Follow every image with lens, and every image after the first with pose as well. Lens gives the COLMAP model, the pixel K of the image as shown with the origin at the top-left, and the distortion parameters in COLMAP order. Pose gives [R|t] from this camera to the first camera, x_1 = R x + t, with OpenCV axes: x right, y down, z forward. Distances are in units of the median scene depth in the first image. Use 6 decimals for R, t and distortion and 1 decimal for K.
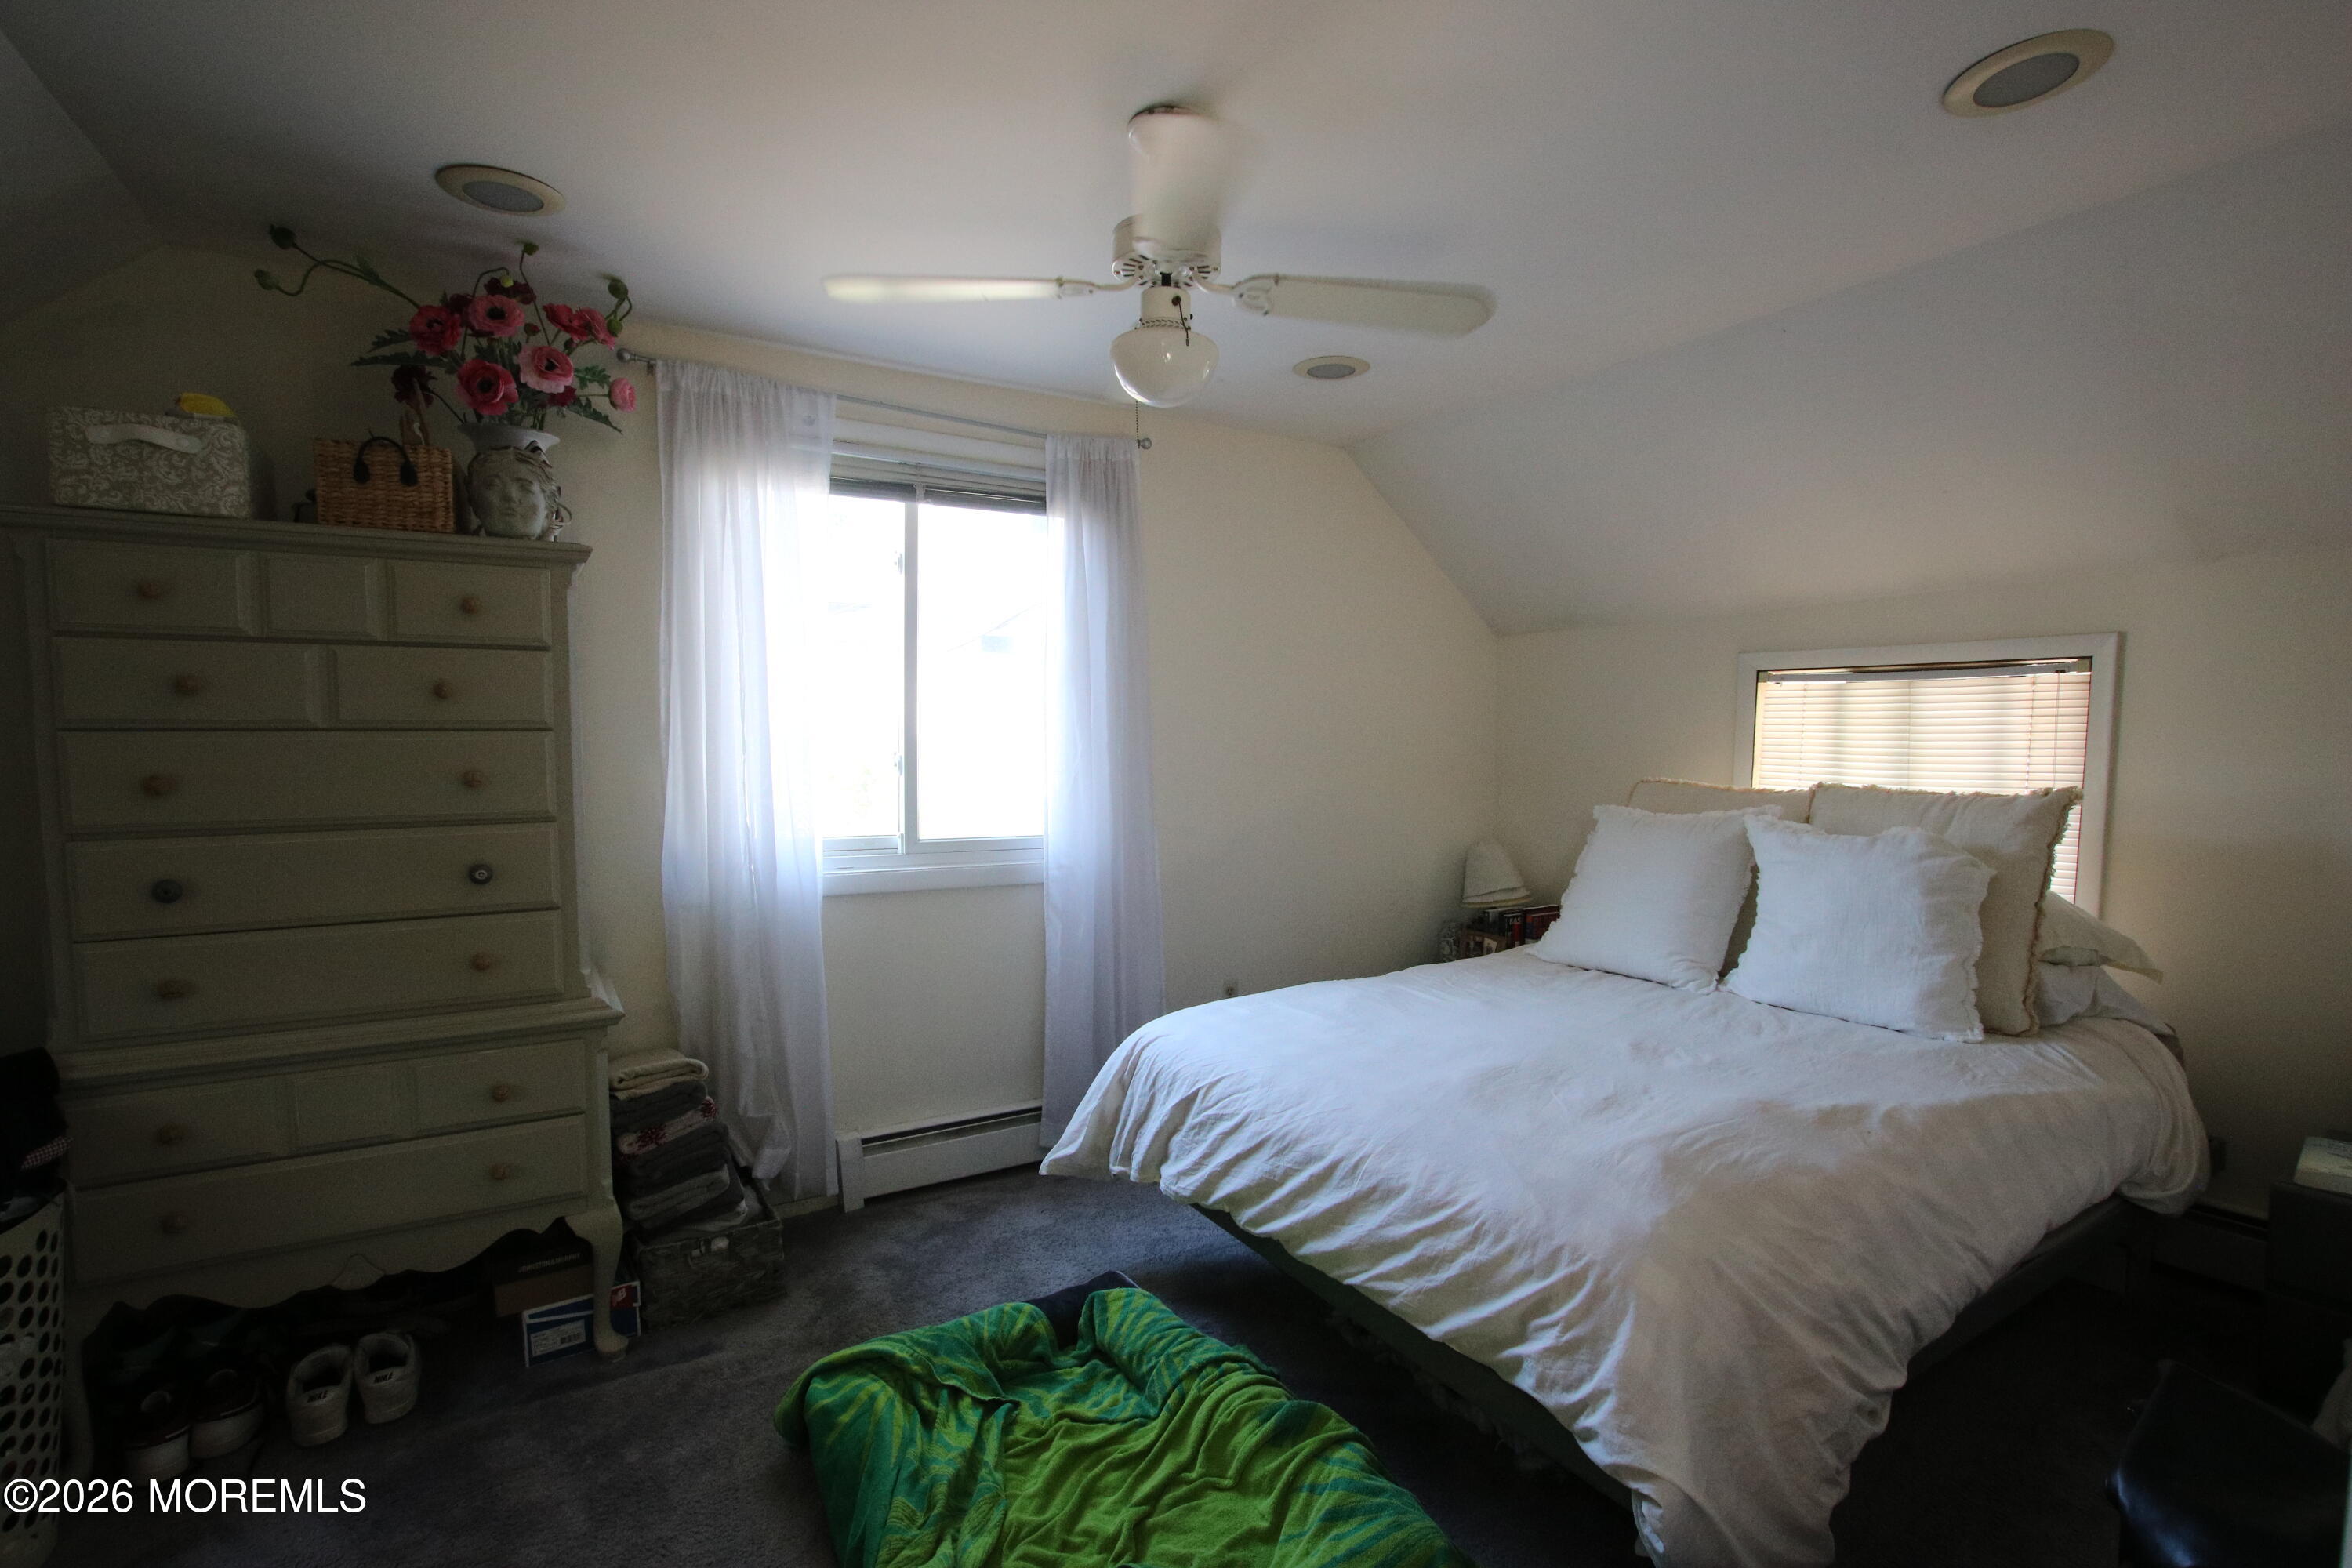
lens RADIAL K [[1099.1, 0, 1174.2], [0, 1099.1, 810.5], [0, 0, 1]] dist [-0.030933, 0.004521]
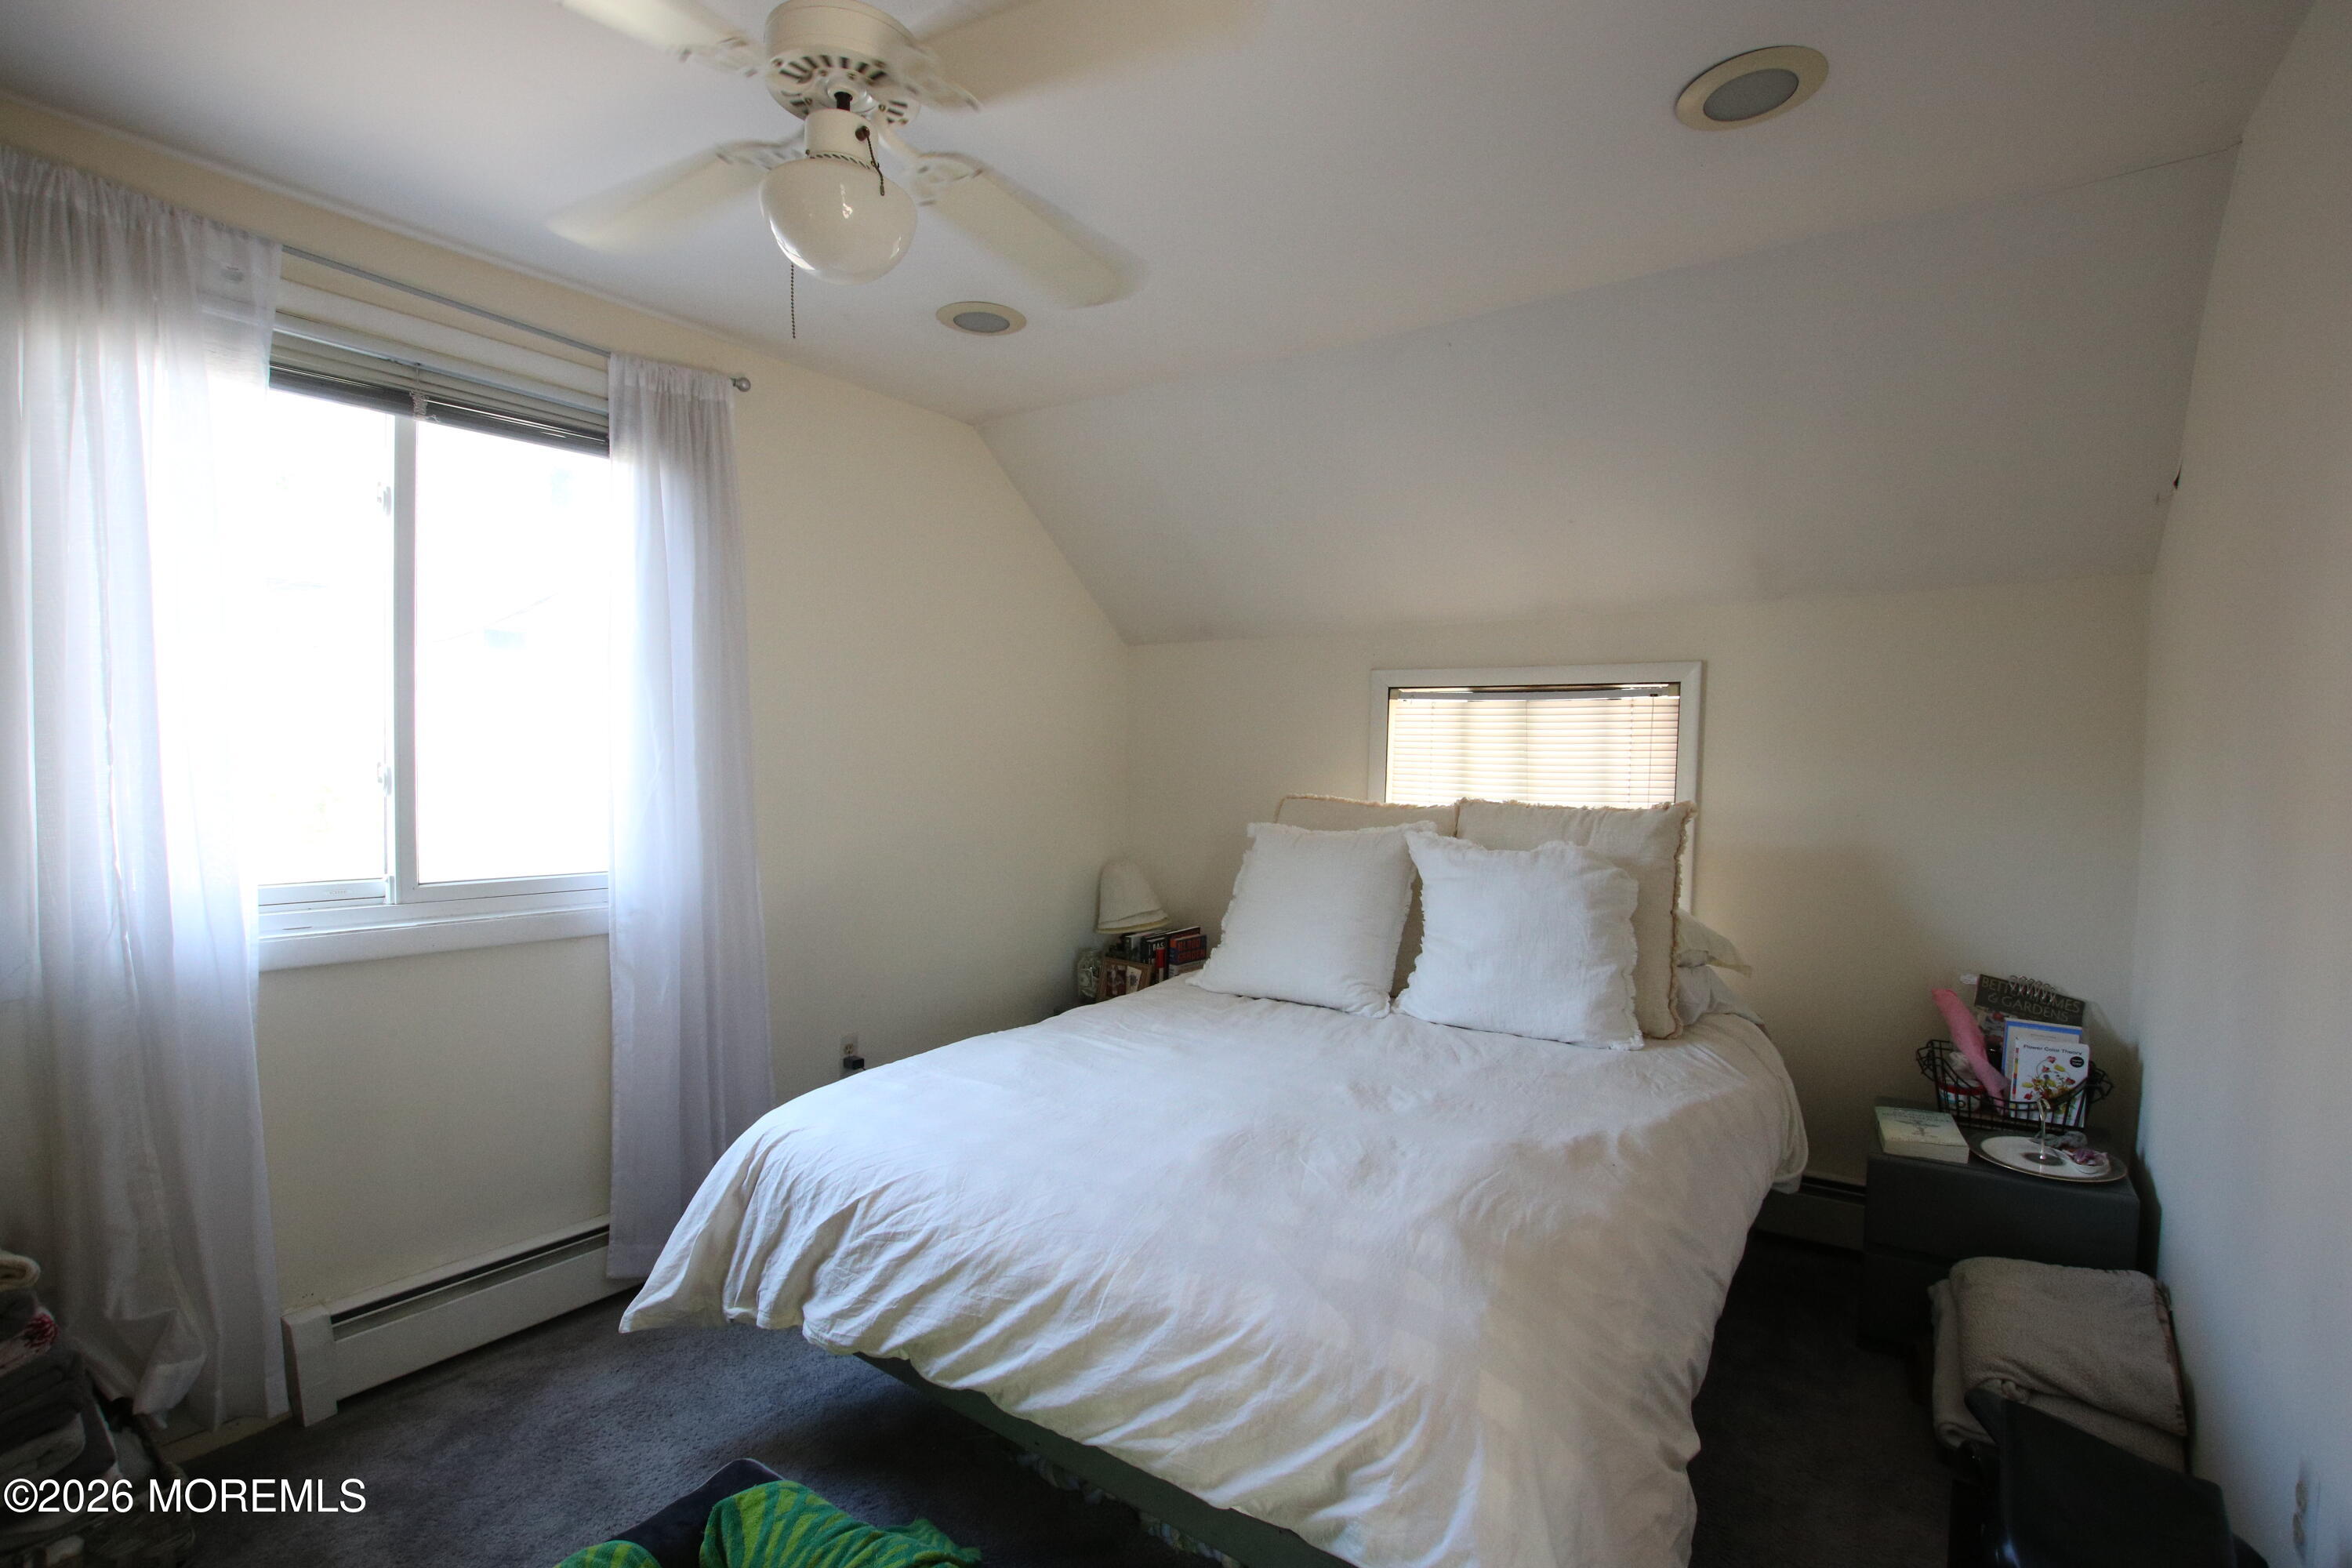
lens RADIAL K [[1099.1, 0, 1174.2], [0, 1099.1, 810.5], [0, 0, 1]] dist [-0.030933, 0.004521]
pose [[0.923082, -0.009523, 0.384486, -0.054716], [0.015153, 0.999818, -0.011615, -0.006718], [-0.384306, 0.016548, 0.923058, 0.171053]]
